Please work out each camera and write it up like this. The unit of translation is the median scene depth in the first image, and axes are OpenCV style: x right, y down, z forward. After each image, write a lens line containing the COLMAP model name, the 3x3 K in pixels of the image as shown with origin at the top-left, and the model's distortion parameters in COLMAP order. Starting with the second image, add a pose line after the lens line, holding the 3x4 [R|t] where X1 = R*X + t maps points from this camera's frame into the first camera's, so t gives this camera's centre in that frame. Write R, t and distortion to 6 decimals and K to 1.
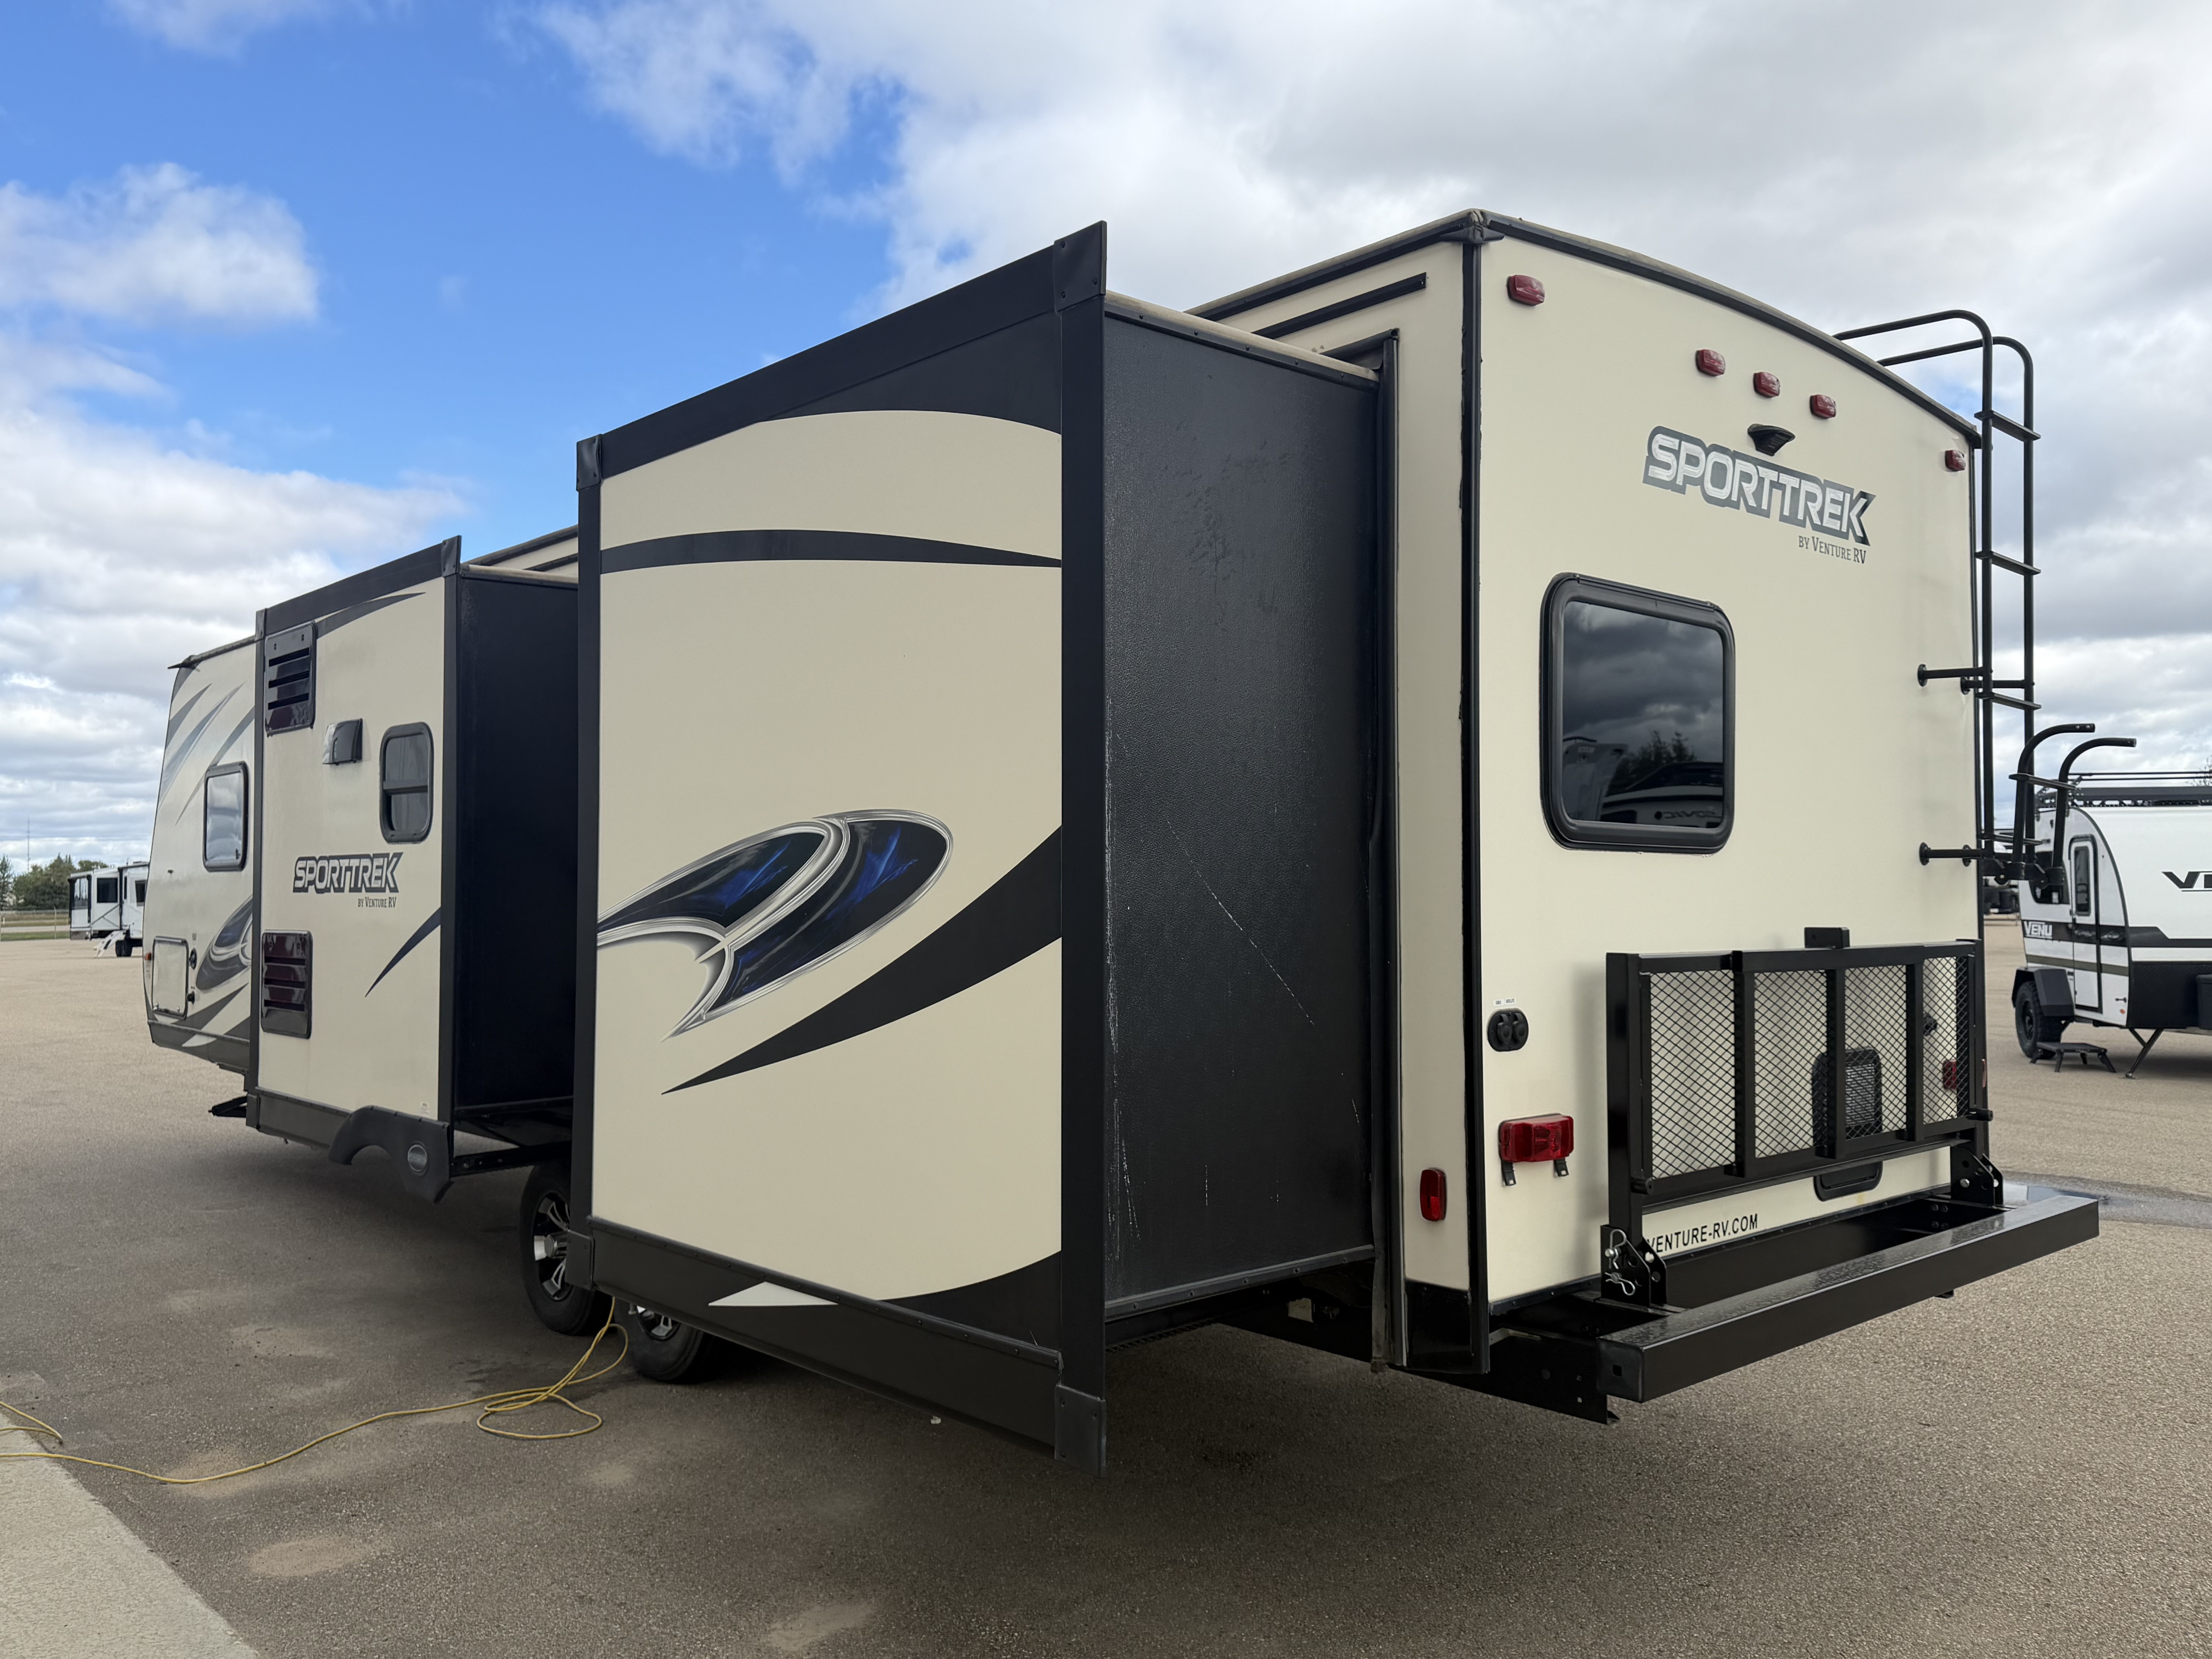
lens RADIAL K [[1747.3, 0, 1102.7], [0, 1747.3, 831.7], [0, 0, 1]] dist [0.037577, -0.005437]
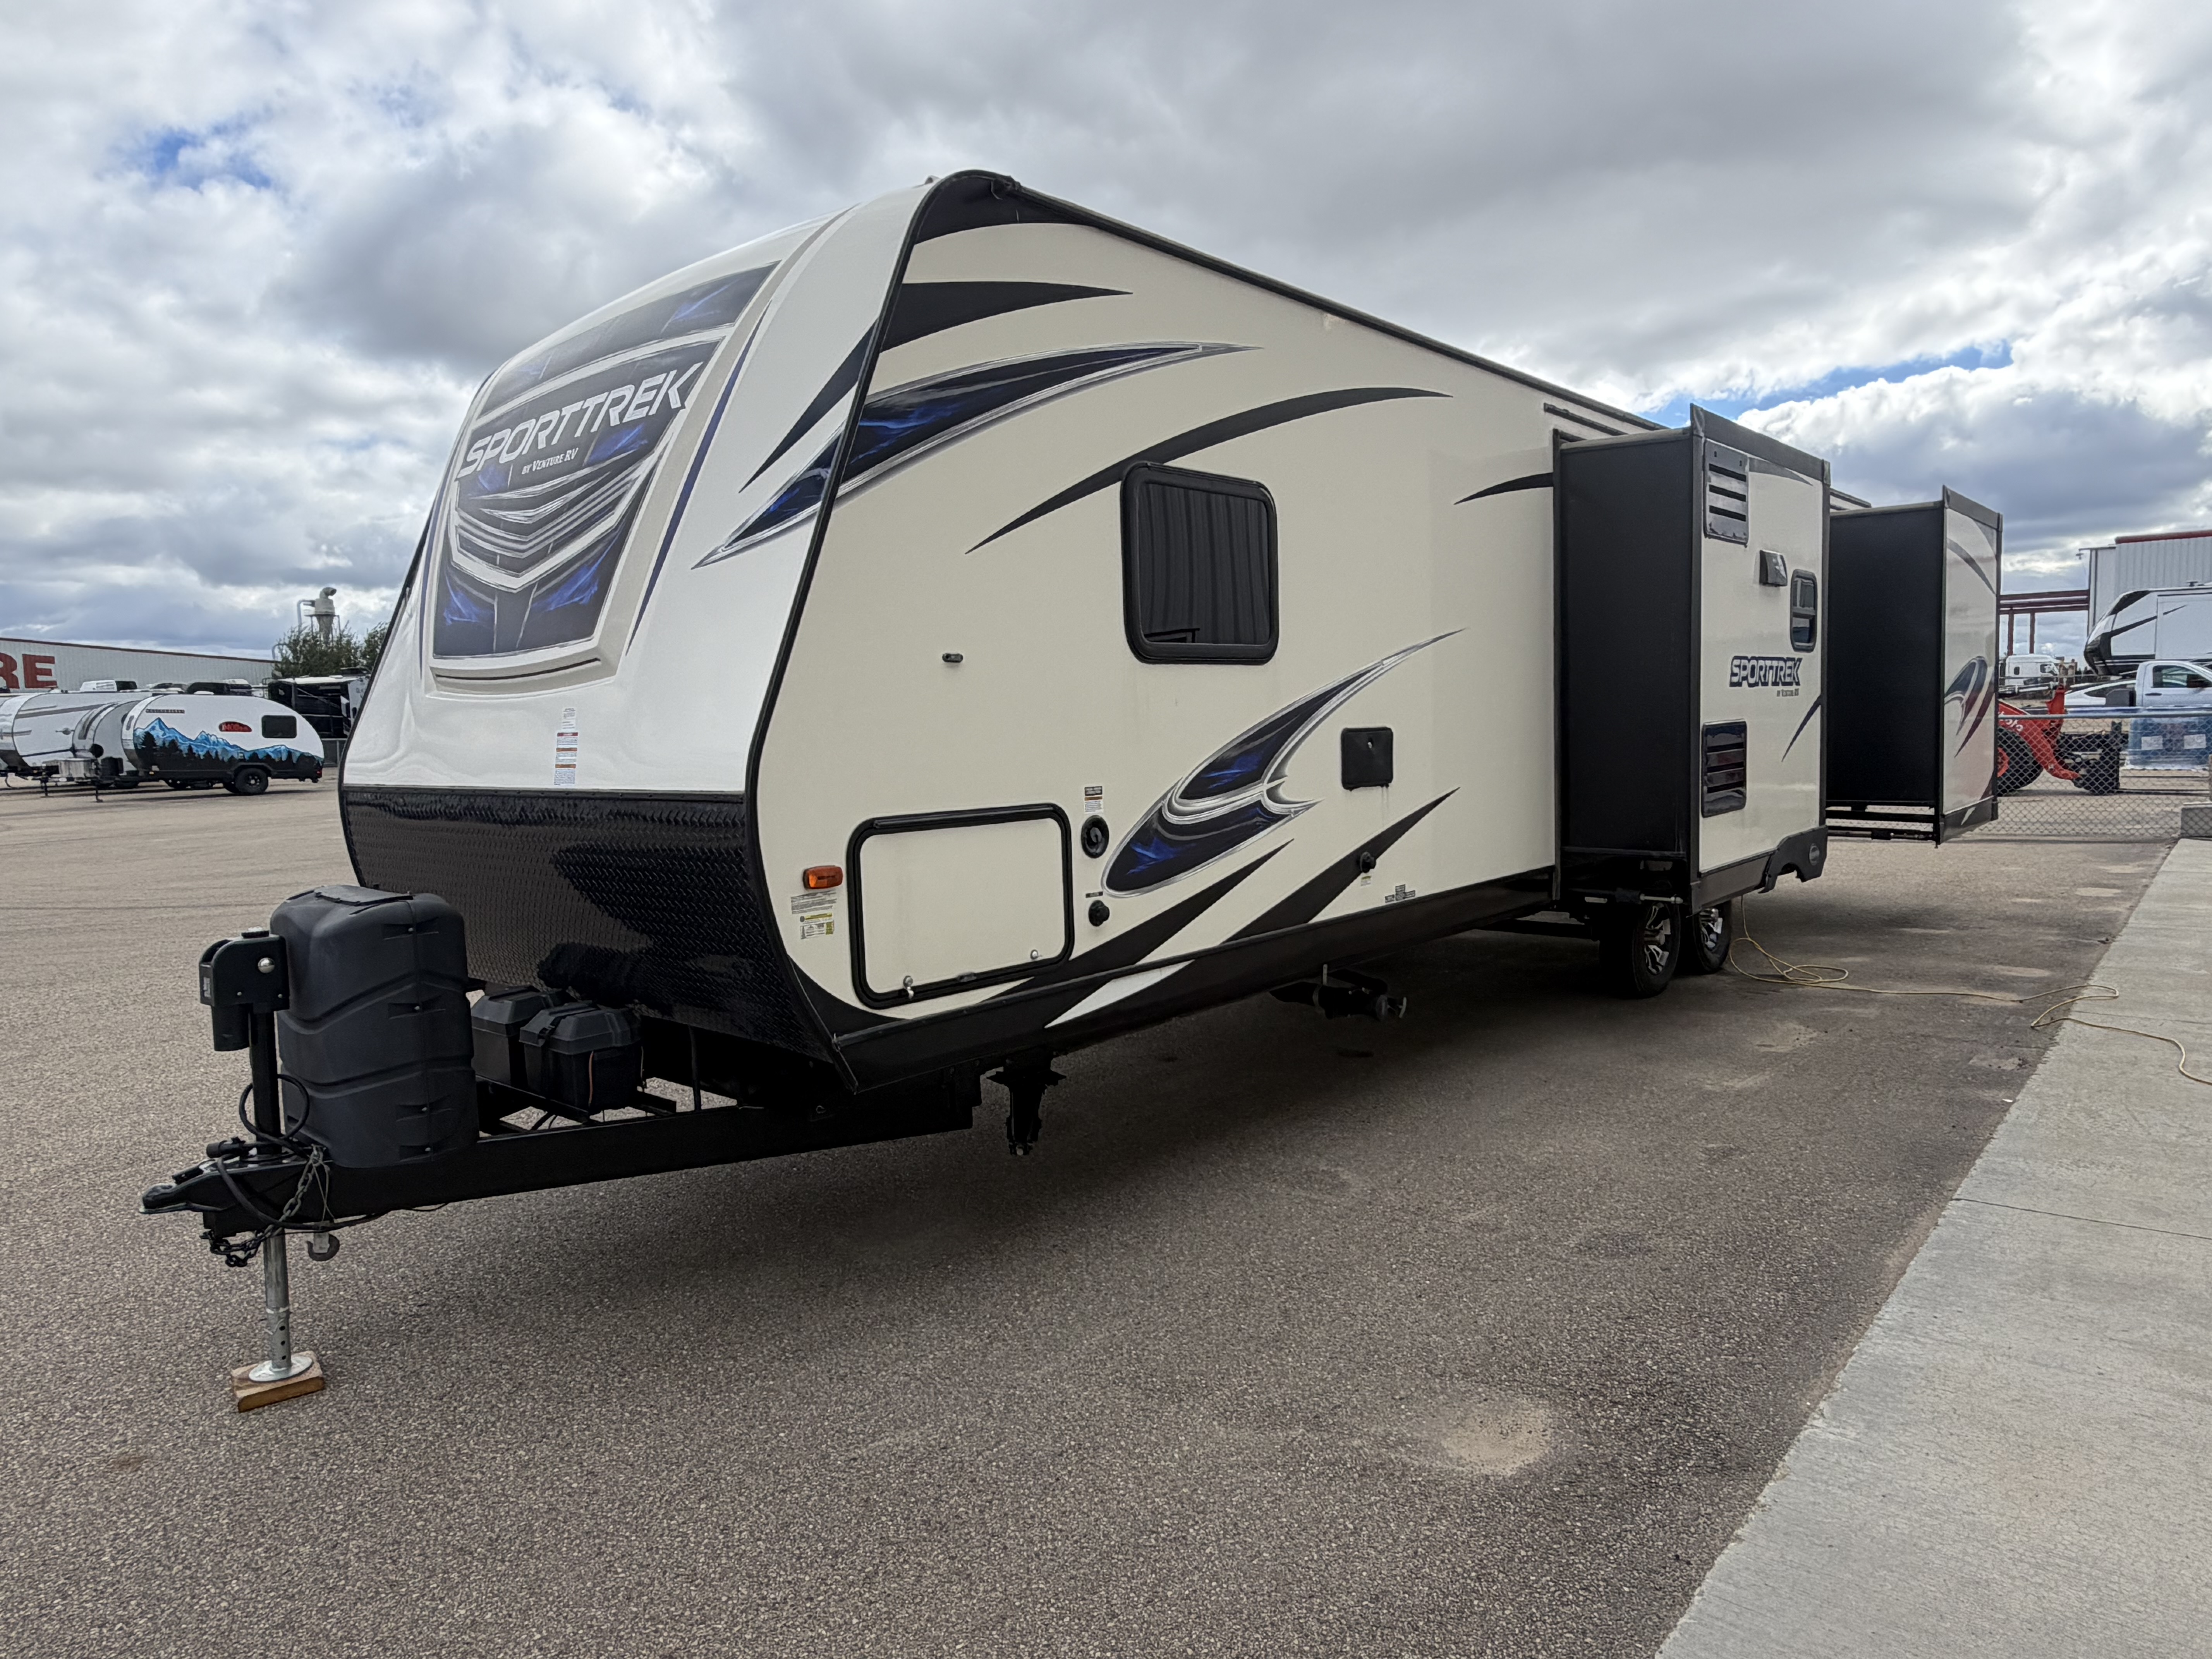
lens RADIAL K [[1358.4, 0, 1105.5], [0, 1358.4, 825.2], [0, 0, 1]] dist [0.000251, -0.000050]
pose [[-0.111091, -0.069283, 0.991392, -1.342755], [0.004489, 0.997522, 0.070215, 0.062704], [-0.993800, 0.012251, -0.110504, 1.556554]]
